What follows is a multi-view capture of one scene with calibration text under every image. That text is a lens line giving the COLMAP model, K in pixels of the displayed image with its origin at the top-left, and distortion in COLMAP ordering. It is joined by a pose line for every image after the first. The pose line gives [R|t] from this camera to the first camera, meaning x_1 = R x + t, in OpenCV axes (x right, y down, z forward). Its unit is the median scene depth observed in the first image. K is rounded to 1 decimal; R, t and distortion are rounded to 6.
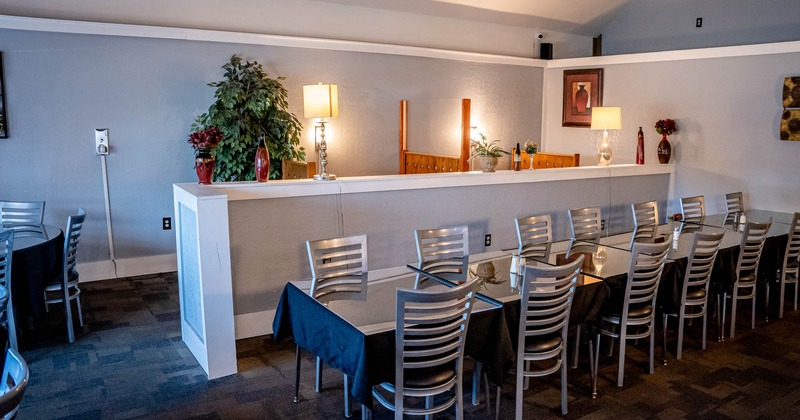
lens RADIAL K [[607.9, 0, 435.2], [0, 607.9, 209.6], [0, 0, 1]] dist [-0.048716, 0.001321]
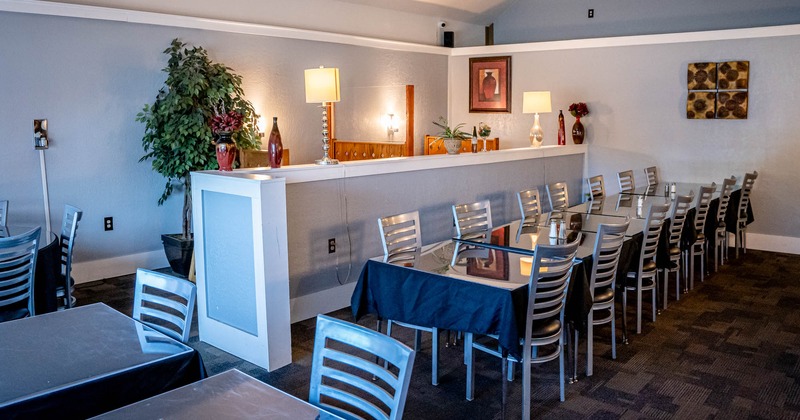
lens RADIAL K [[661.4, 0, 398.4], [0, 661.4, 178.6], [0, 0, 1]] dist [-0.046027, -0.000394]
pose [[0.967359, -0.041163, 0.250043, -0.252951], [0.053360, 0.997683, -0.042198, 0.018903], [-0.247727, 0.054163, 0.967315, -0.054544]]
